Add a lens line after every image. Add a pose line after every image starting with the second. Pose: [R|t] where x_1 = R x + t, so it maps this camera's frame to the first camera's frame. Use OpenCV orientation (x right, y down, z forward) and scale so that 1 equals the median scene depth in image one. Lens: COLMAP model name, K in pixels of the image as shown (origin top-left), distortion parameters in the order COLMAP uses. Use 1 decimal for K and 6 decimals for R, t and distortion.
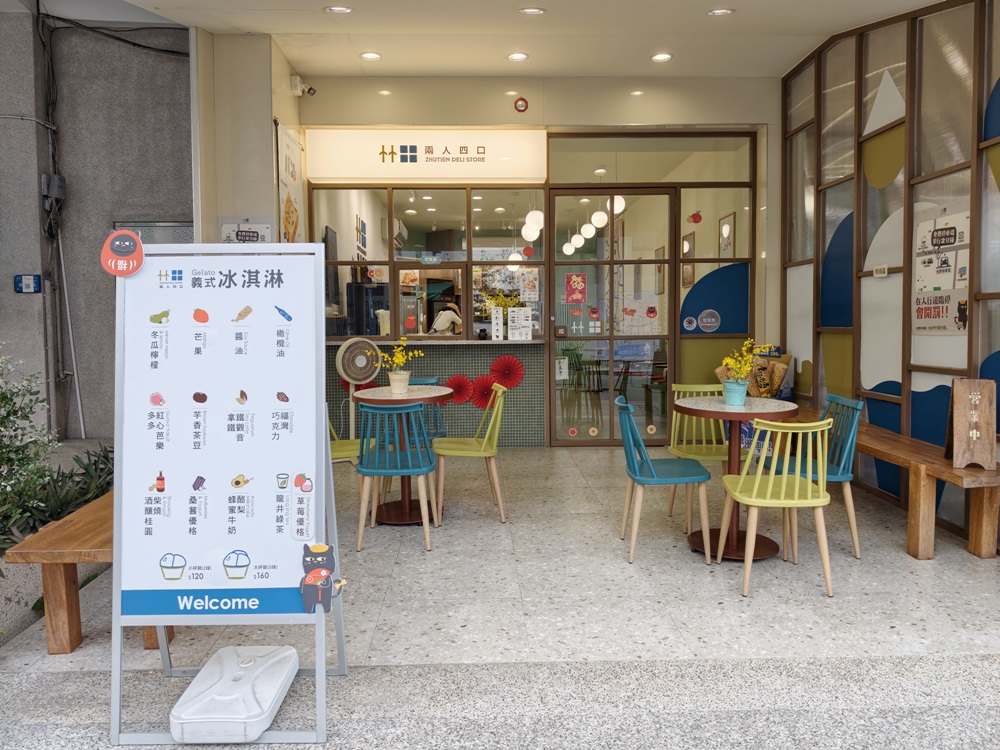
lens RADIAL K [[692.7, 0, 499.2], [0, 692.7, 377.3], [0, 0, 1]] dist [-0.000282, -0.021802]
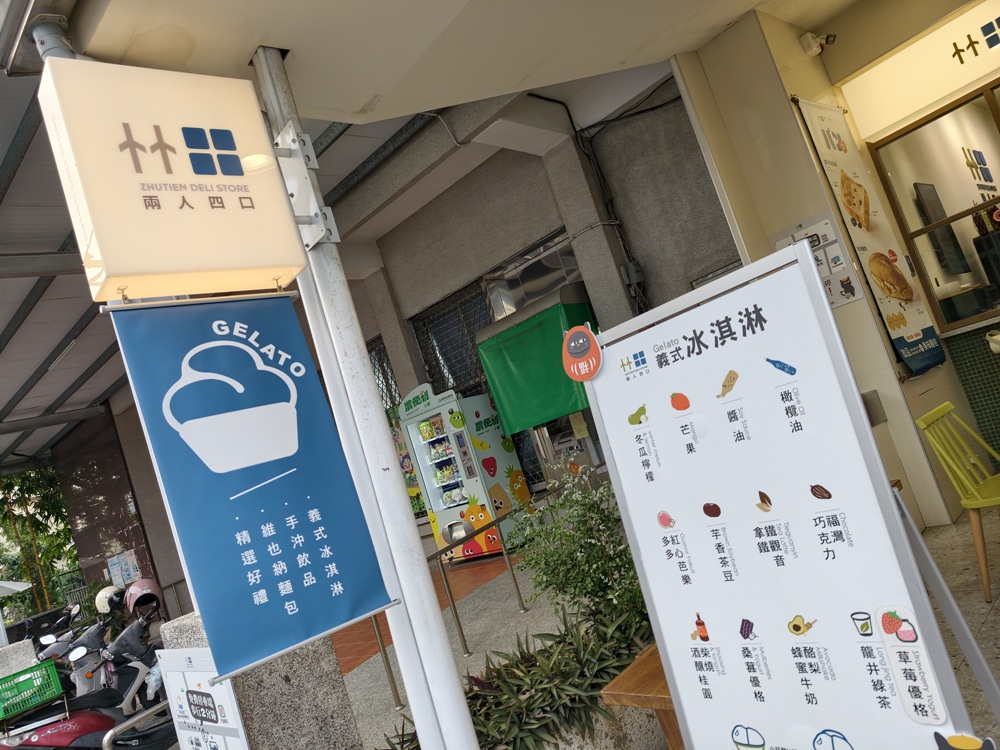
lens RADIAL K [[692.7, 0, 496.7], [0, 692.7, 379.1], [0, 0, 1]] dist [-0.000282, -0.021802]
pose [[0.577620, -0.266406, -0.771611, 0.033049], [0.252779, 0.957159, -0.141240, -0.056141], [0.776182, -0.113464, 0.620216, 0.388686]]
